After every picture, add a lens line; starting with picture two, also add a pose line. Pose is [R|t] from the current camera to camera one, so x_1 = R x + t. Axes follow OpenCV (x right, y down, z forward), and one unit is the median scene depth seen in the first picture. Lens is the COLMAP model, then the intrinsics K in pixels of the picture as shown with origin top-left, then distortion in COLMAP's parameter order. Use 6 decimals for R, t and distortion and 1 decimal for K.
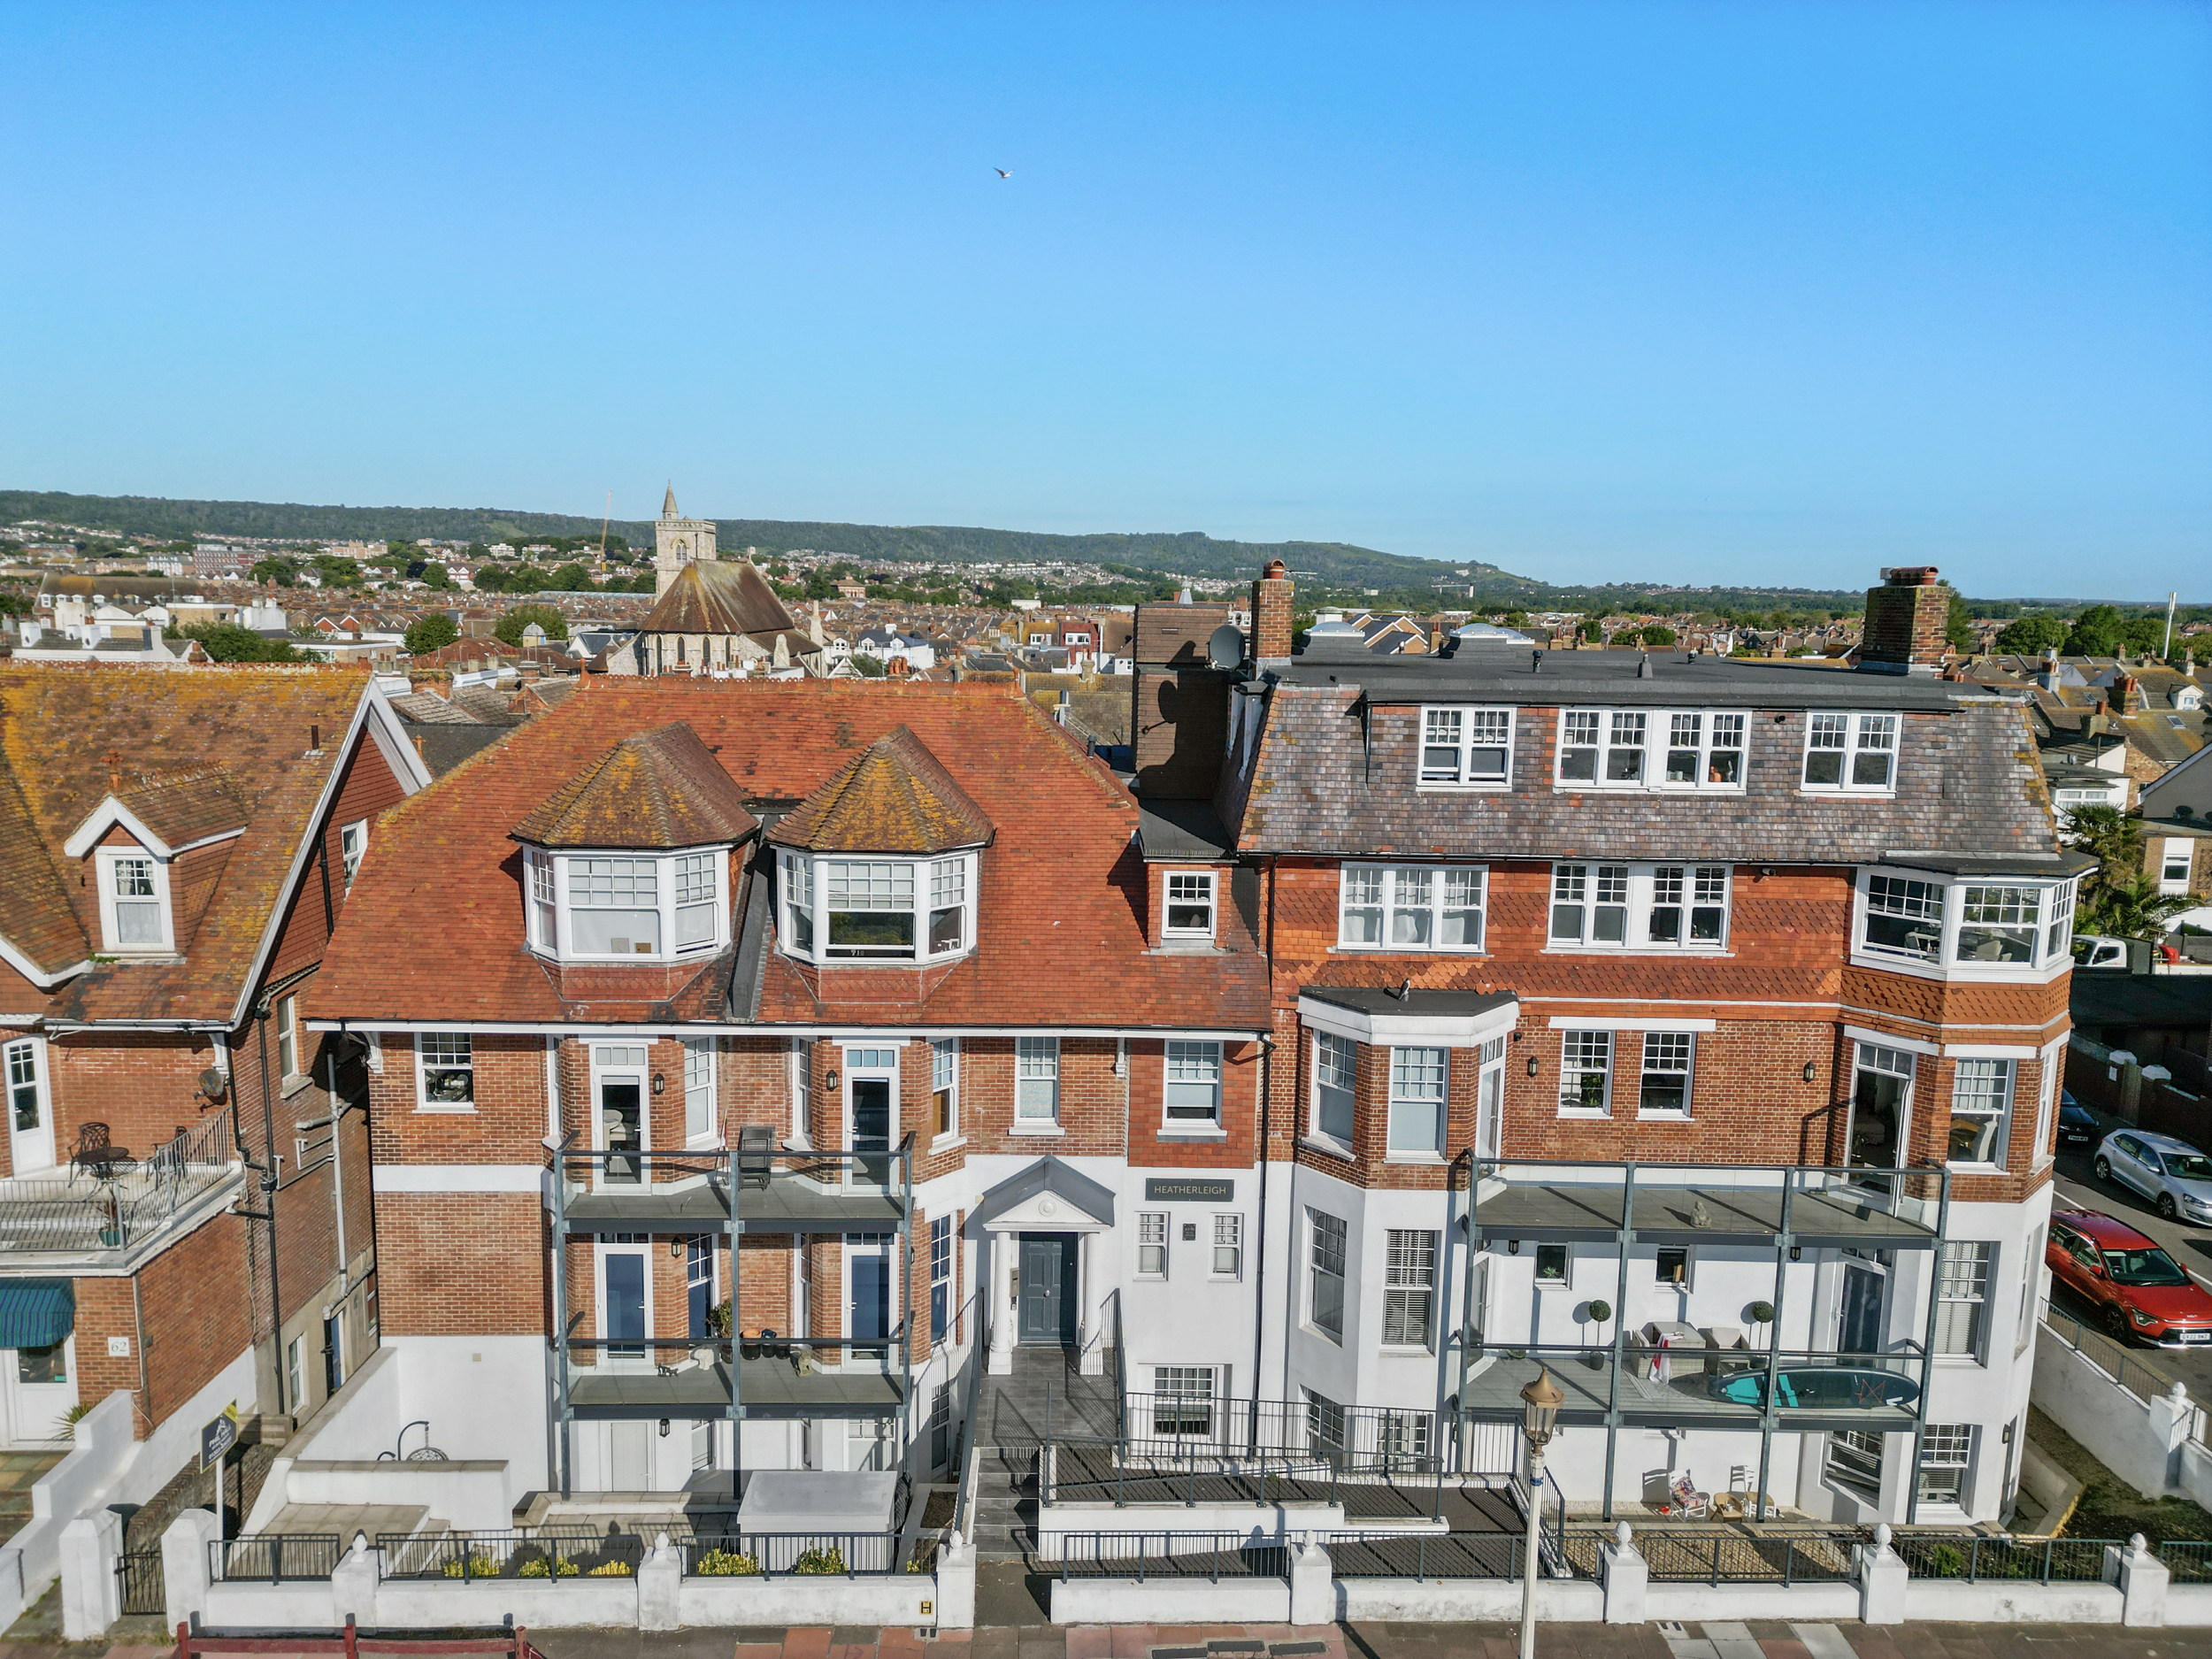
lens RADIAL K [[1543.8, 0, 1103.0], [0, 1543.8, 834.1], [0, 0, 1]] dist [0.083232, -0.081388]
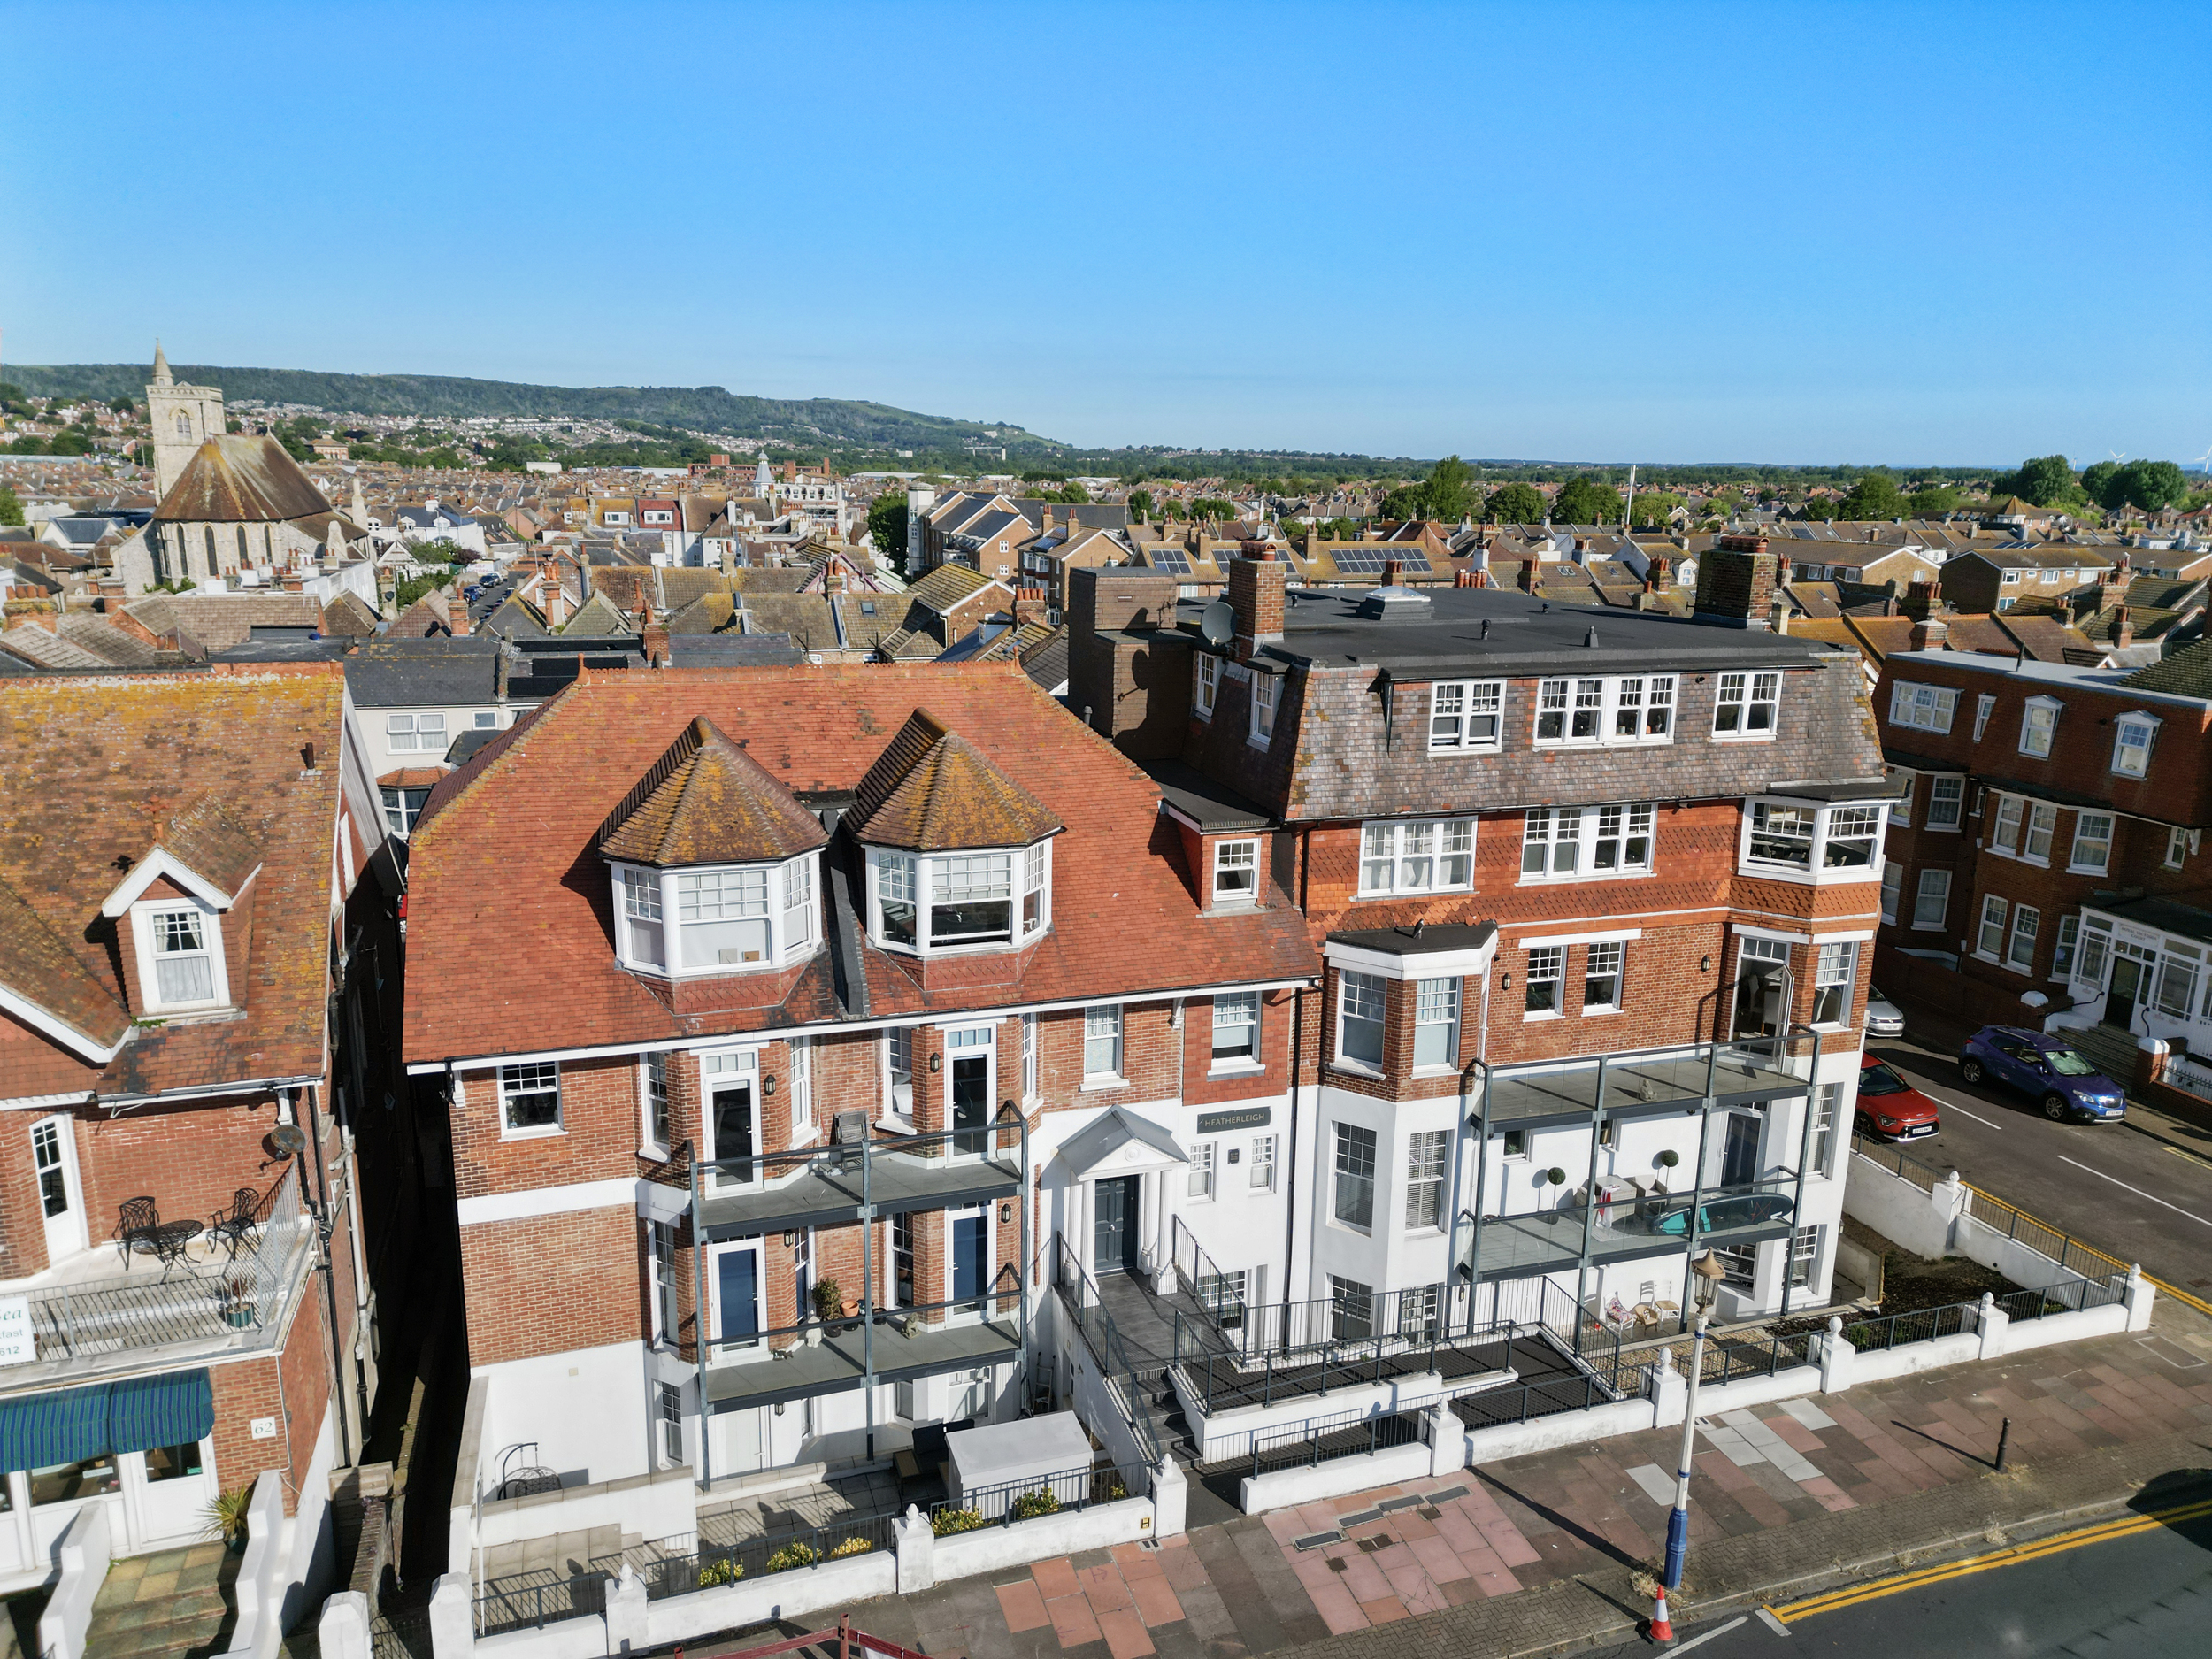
lens RADIAL K [[1543.8, 0, 1103.0], [0, 1543.8, 834.1], [0, 0, 1]] dist [0.083232, -0.081388]
pose [[0.956280, -0.071237, 0.283645, -0.345049], [0.046456, 0.994567, 0.093162, -0.086167], [-0.288741, -0.075912, 0.954393, -0.022625]]
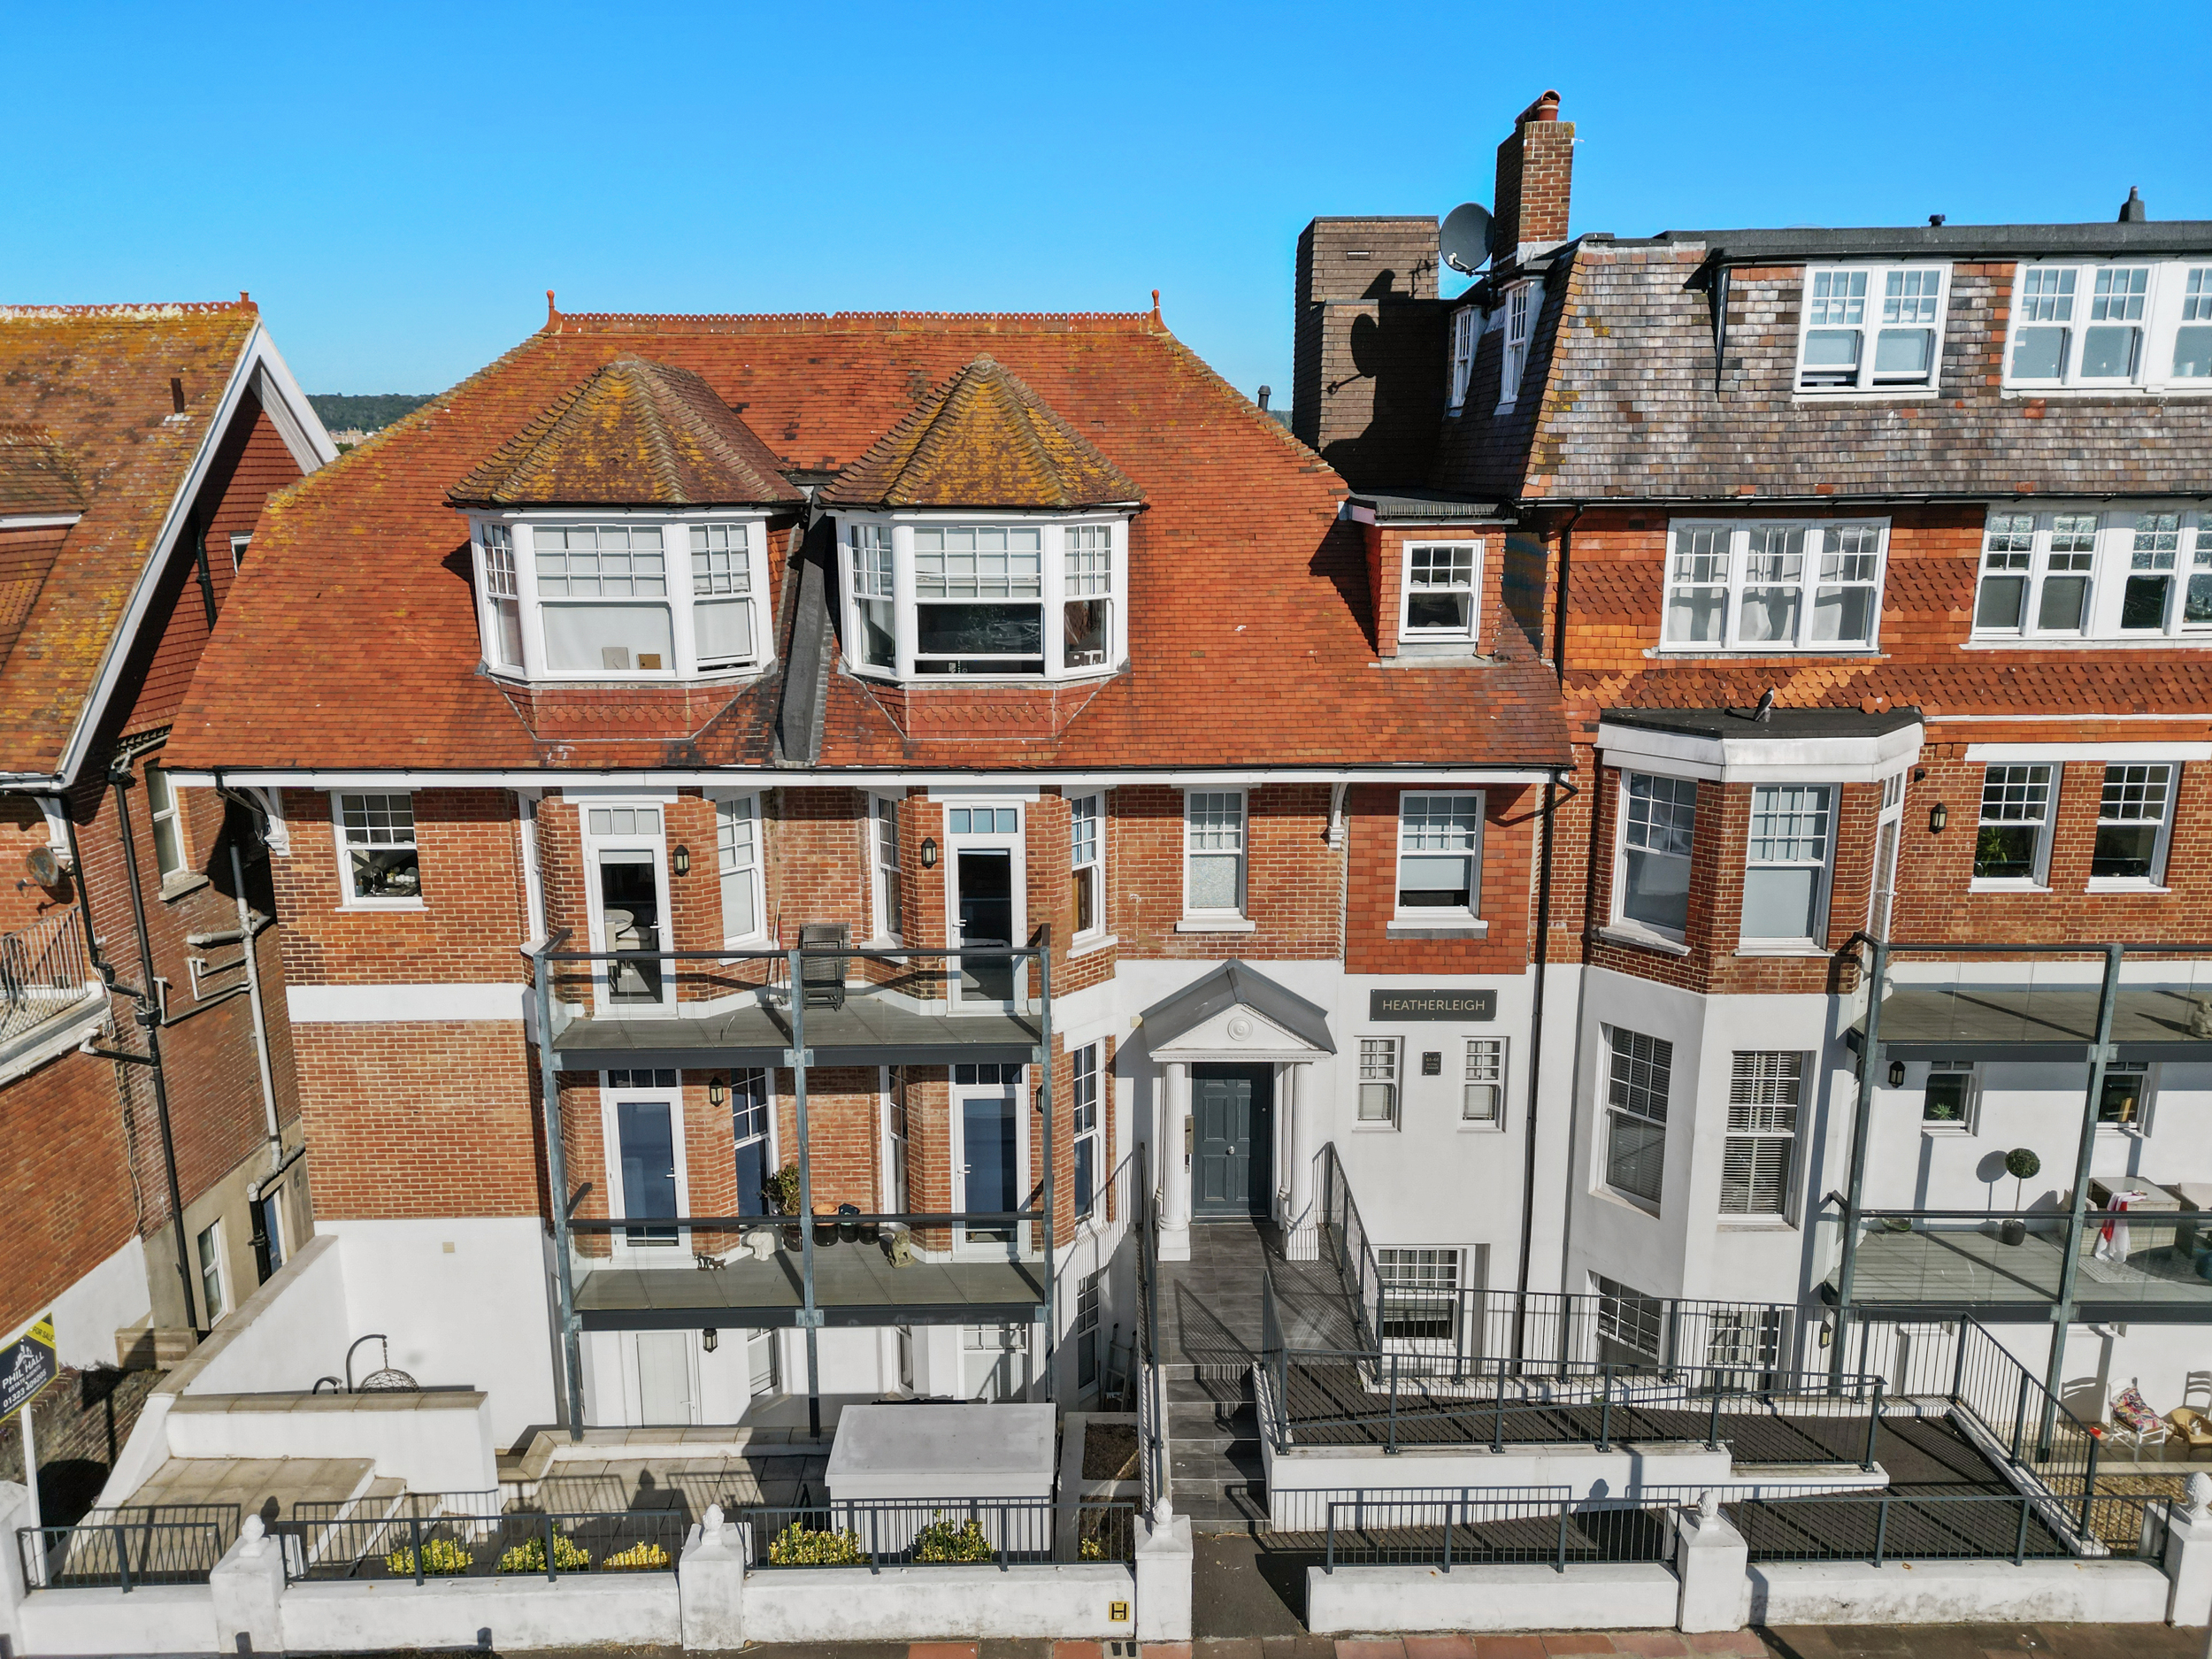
lens RADIAL K [[1570.6, 0, 1103.6], [0, 1570.6, 835.9], [0, 0, 1]] dist [0.088790, -0.095561]
pose [[0.999645, -0.019664, -0.017979, -0.081903], [0.020931, 0.997098, 0.073197, 0.099124], [0.016487, -0.073548, 0.997155, 0.292855]]
